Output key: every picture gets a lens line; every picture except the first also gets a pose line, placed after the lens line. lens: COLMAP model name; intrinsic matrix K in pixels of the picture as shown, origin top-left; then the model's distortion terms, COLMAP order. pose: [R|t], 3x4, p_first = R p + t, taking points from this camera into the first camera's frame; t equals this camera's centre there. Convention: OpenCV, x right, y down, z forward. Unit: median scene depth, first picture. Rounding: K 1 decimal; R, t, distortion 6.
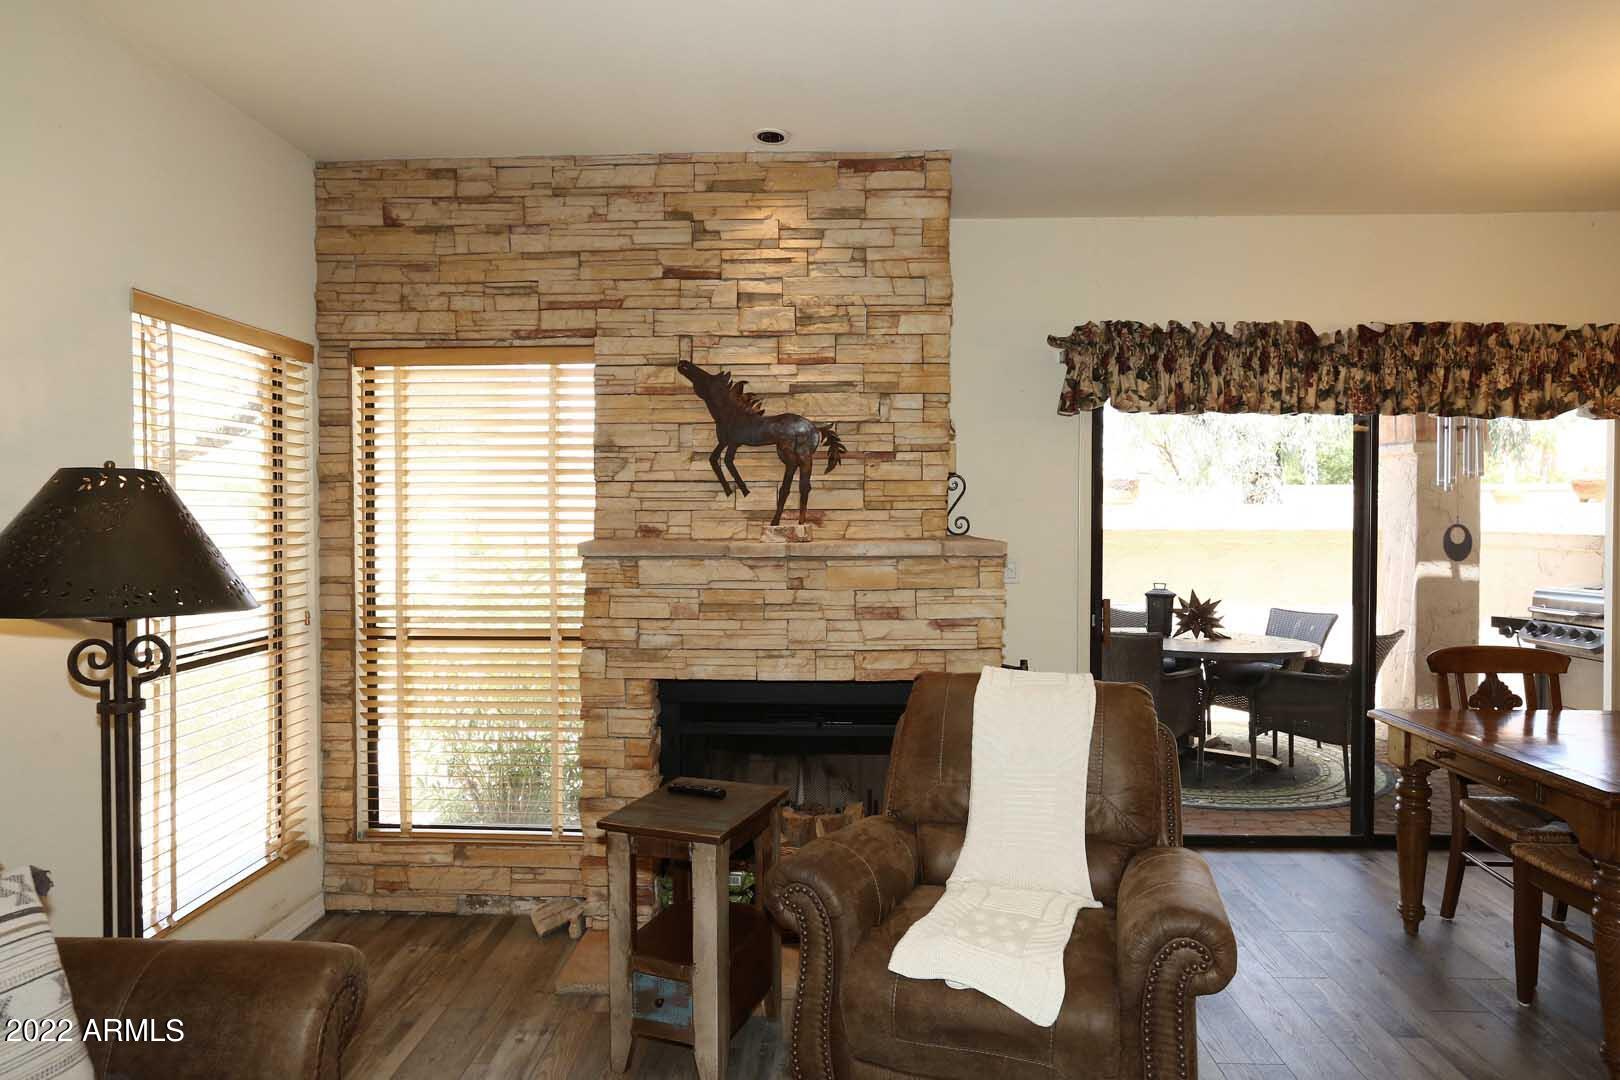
lens RADIAL K [[1008.9, 0, 806.8], [0, 1008.9, 529.7], [0, 0, 1]] dist [-0.058769, 0.070463]
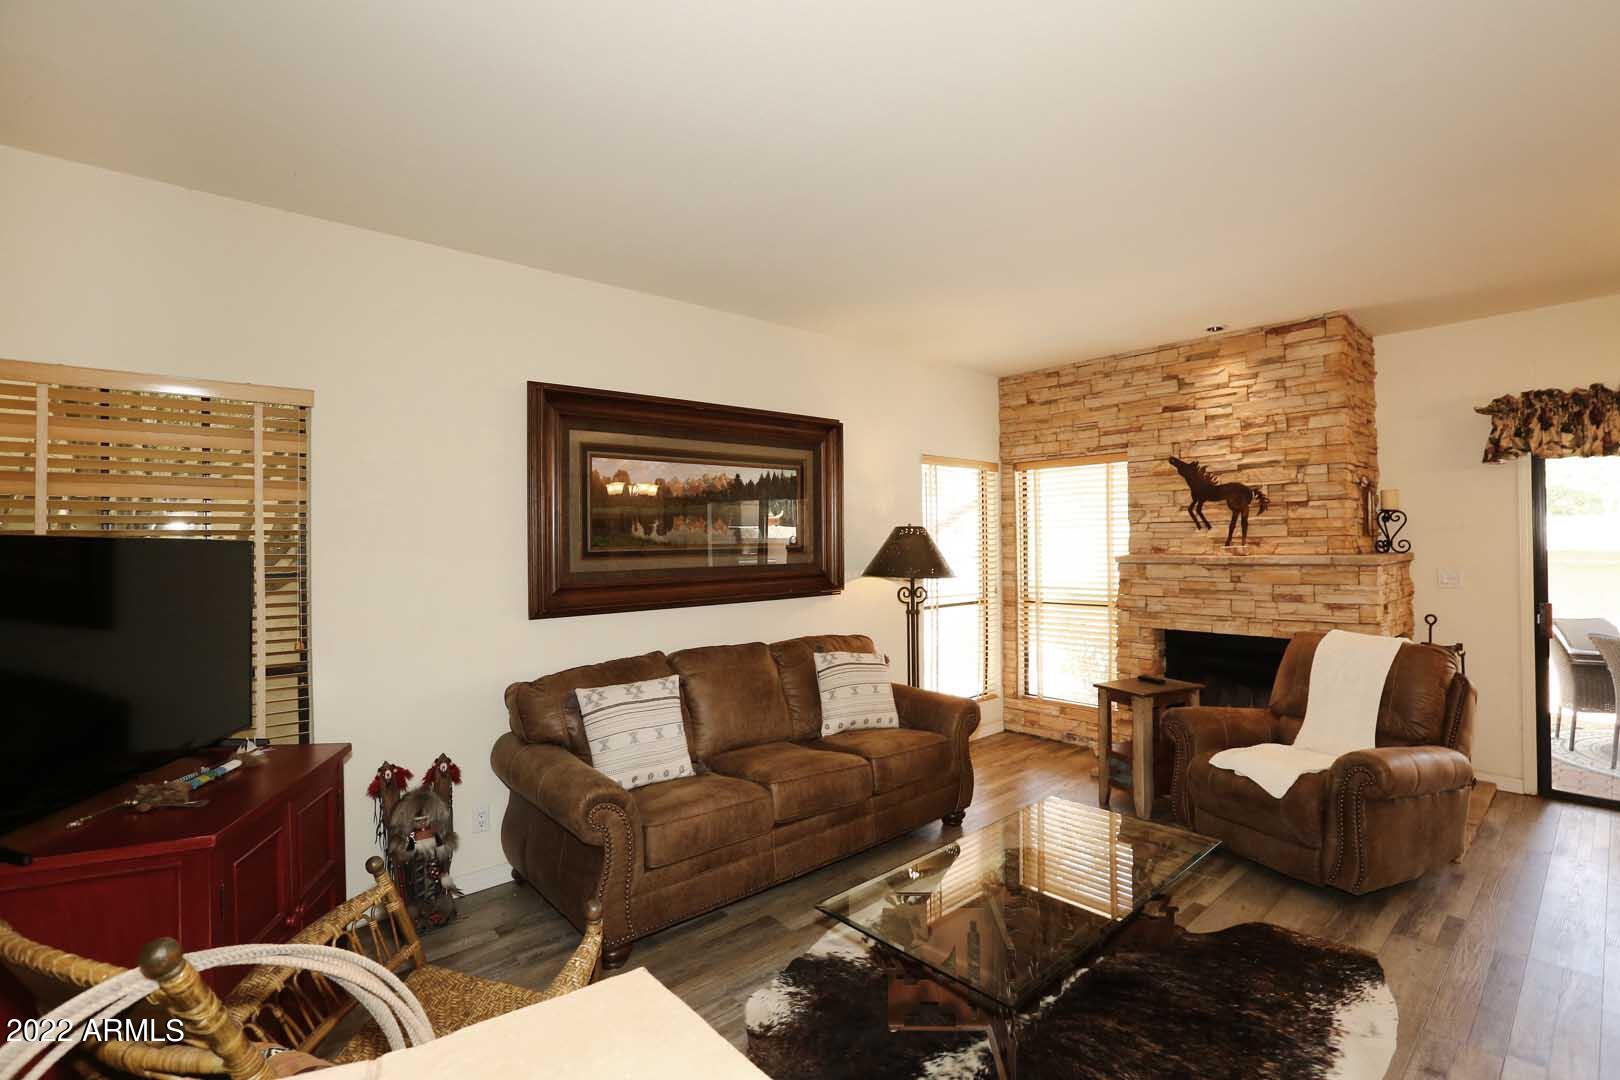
lens RADIAL K [[737.7, 0, 809.9], [0, 737.7, 532.5], [0, 0, 1]] dist [-0.056624, 0.021548]
pose [[0.689907, -0.016895, -0.723701, 0.374478], [-0.002714, 0.999660, -0.025924, 0.006370], [0.723893, 0.019849, 0.689627, -0.388145]]
